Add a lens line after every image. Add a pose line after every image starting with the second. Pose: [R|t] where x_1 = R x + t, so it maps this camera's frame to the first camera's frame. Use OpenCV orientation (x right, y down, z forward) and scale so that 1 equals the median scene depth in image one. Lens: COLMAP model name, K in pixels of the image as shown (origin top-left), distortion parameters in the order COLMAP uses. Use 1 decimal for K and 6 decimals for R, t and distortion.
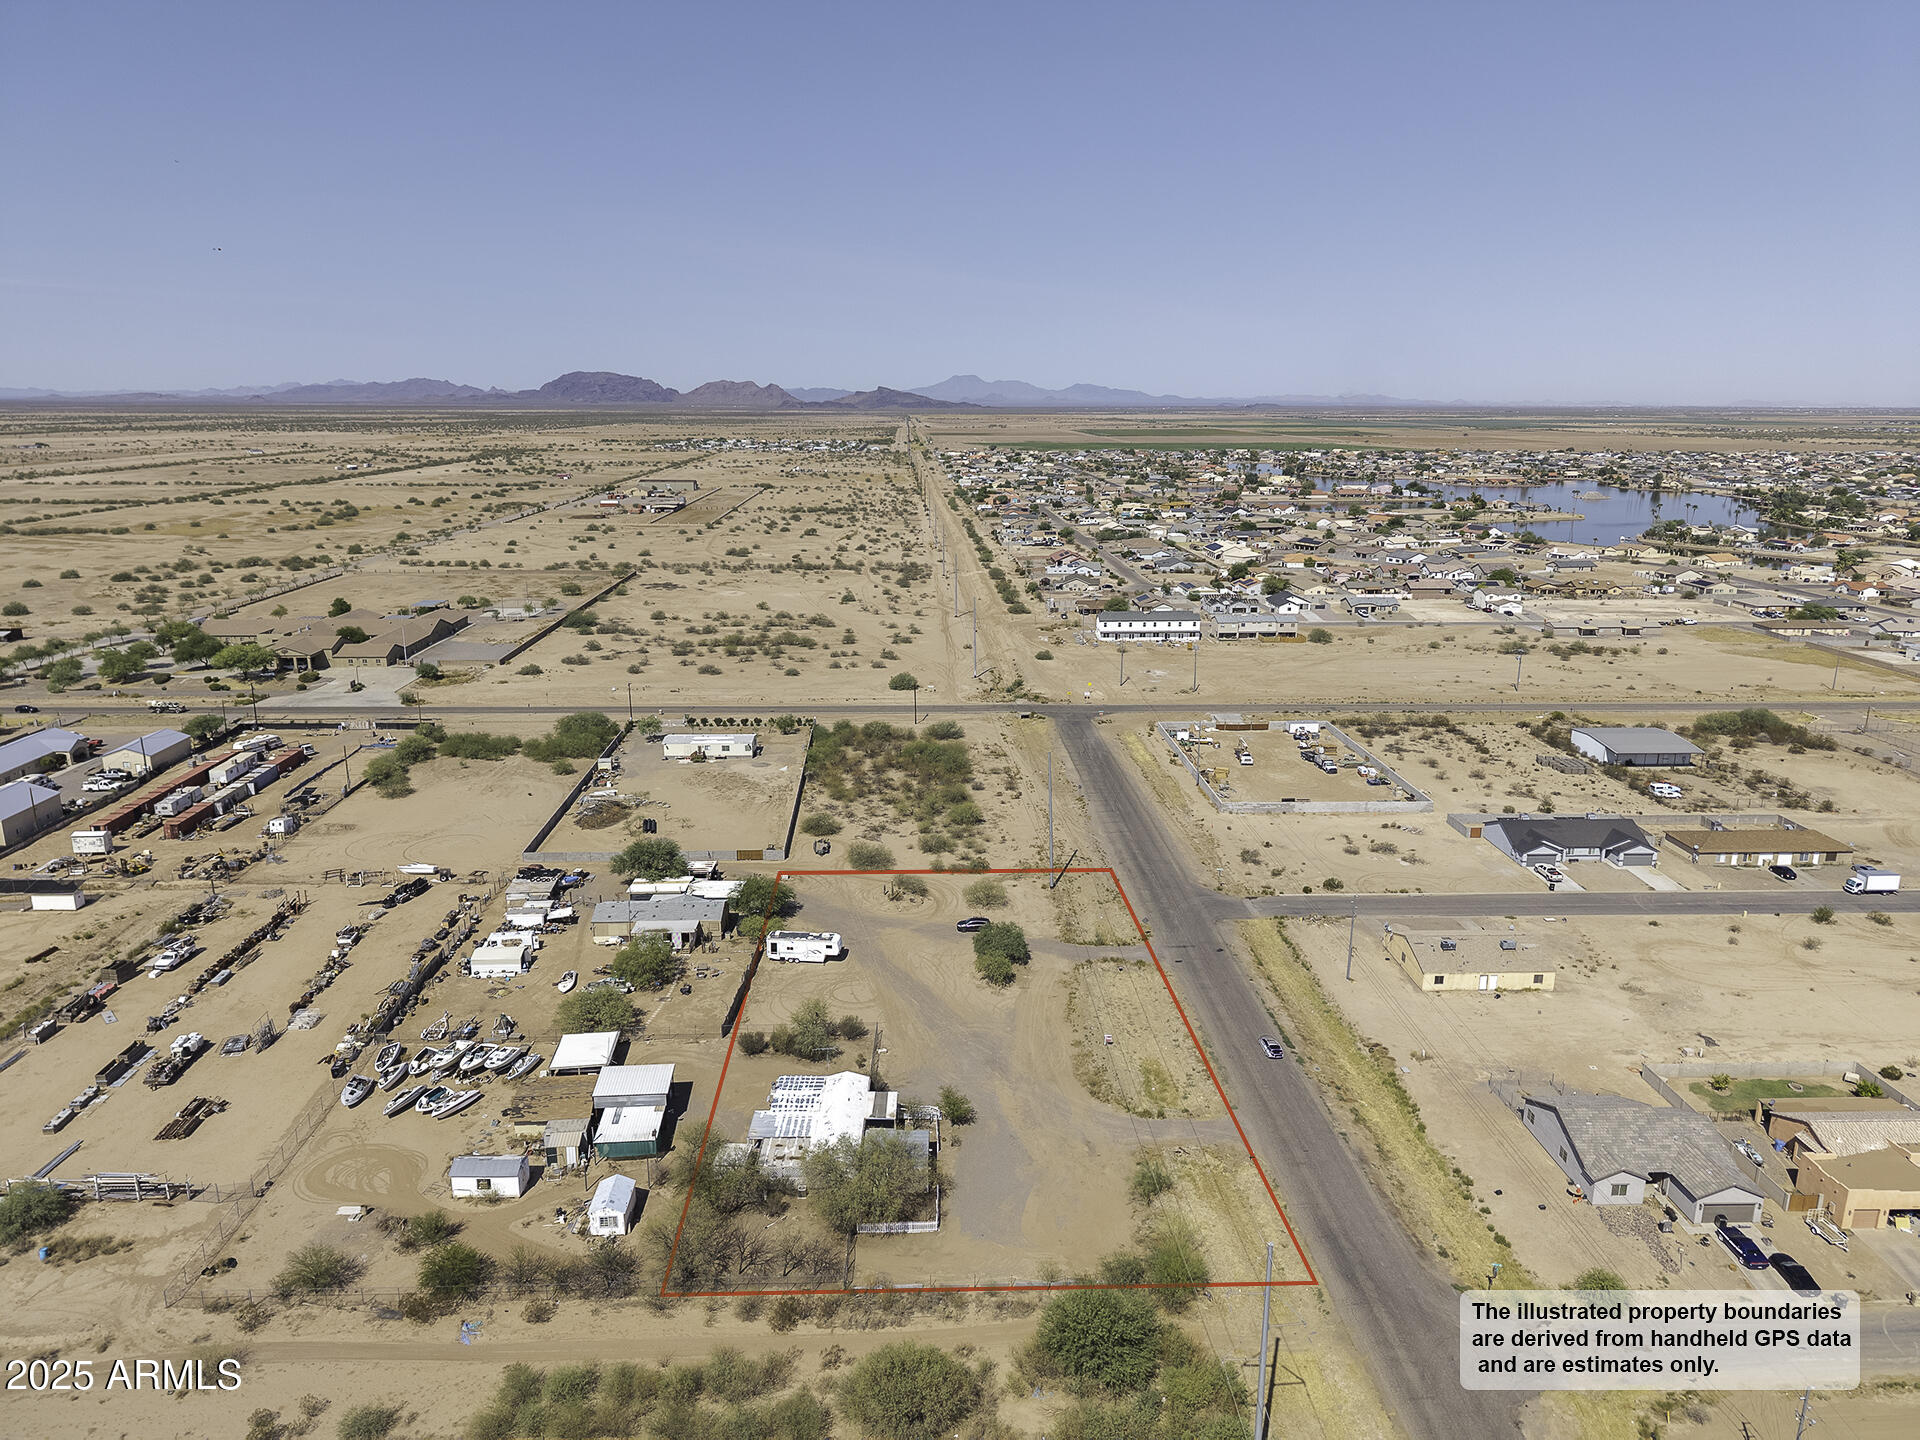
lens RADIAL K [[1278.8, 0, 952.3], [0, 1278.8, 716.5], [0, 0, 1]] dist [0.025576, -0.004117]
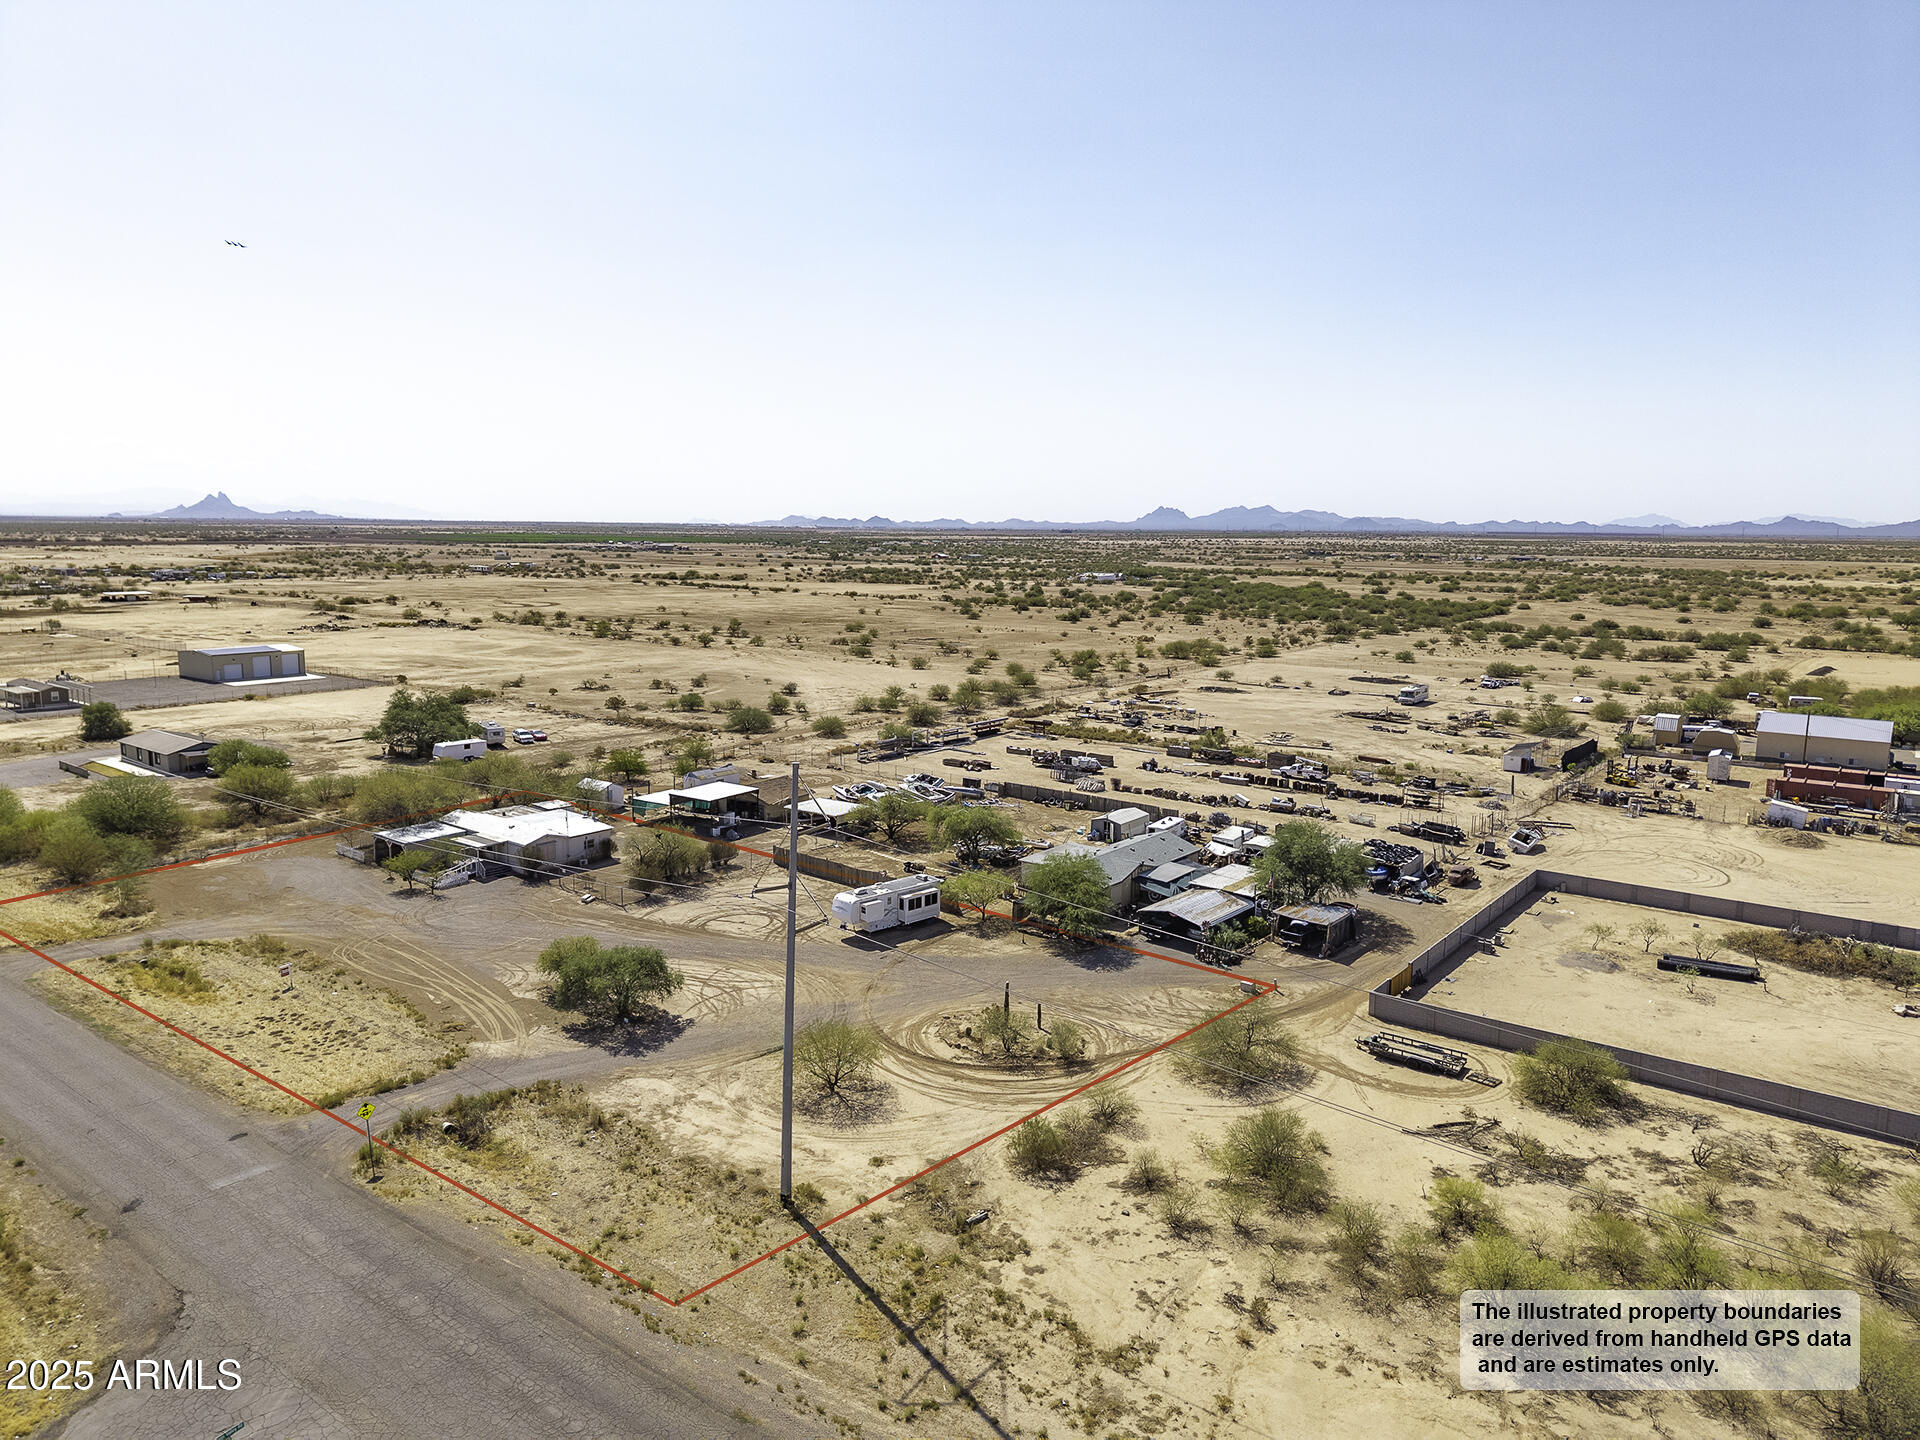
lens RADIAL K [[1278.8, 0, 957.6], [0, 1278.8, 717.6], [0, 0, 1]] dist [0.025576, -0.004117]
pose [[-0.638605, 0.106916, -0.762071, 0.325187], [-0.197778, 0.934233, 0.296805, -0.095356], [0.743685, 0.340262, -0.575460, 1.353104]]
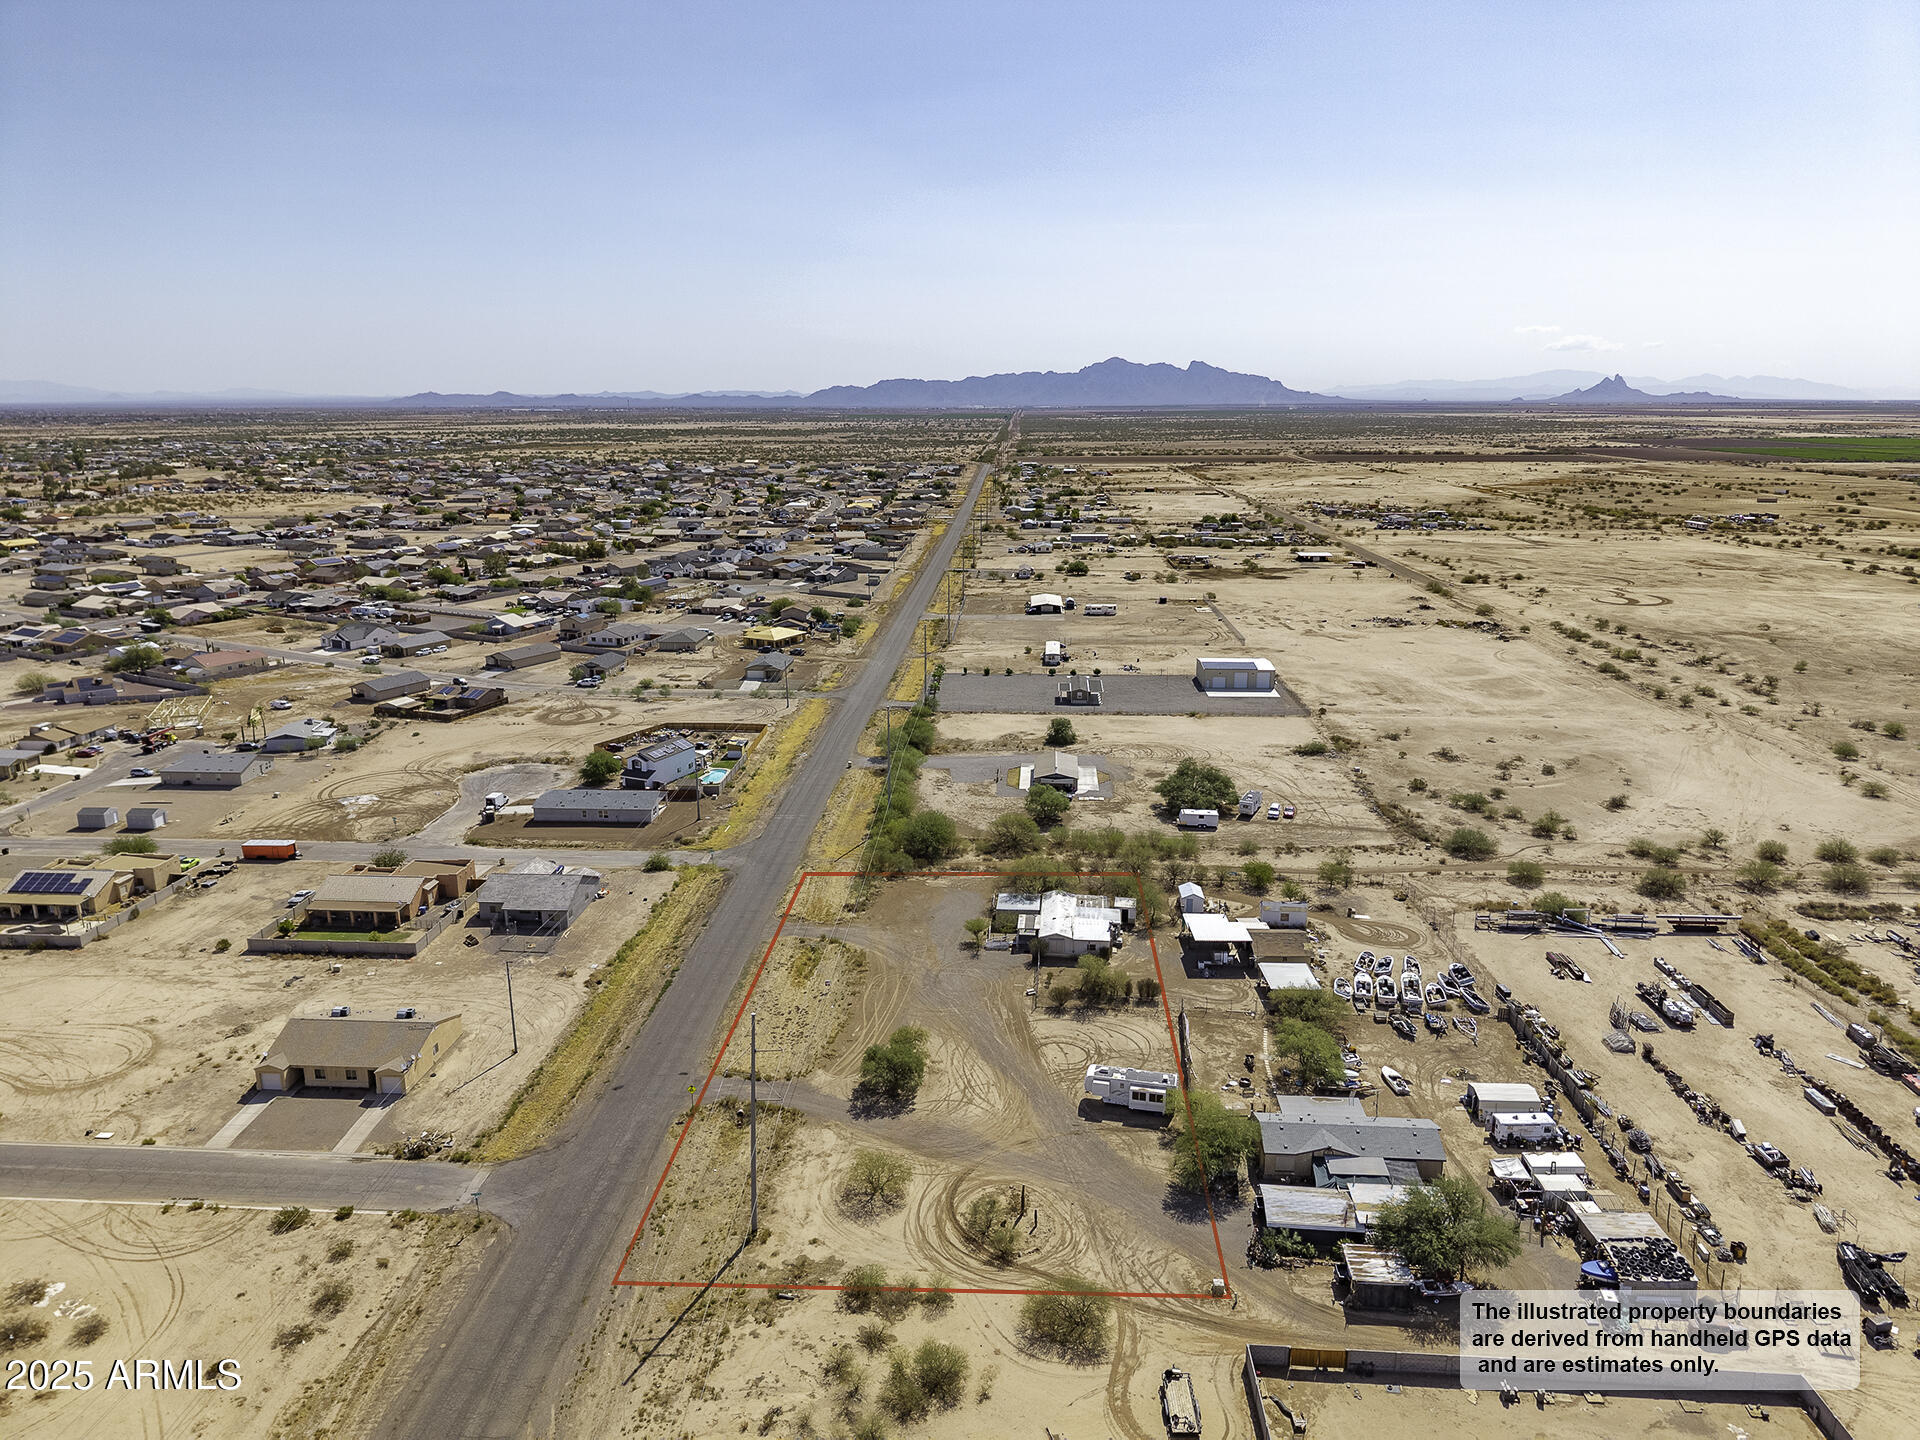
lens RADIAL K [[1278.8, 0, 957.5], [0, 1278.8, 722.0], [0, 0, 1]] dist [0.025576, -0.004117]
pose [[-0.995330, -0.024977, 0.093245, -0.076824], [0.022160, 0.881030, 0.472541, -0.410130], [-0.093955, 0.472401, -0.876362, 1.615024]]
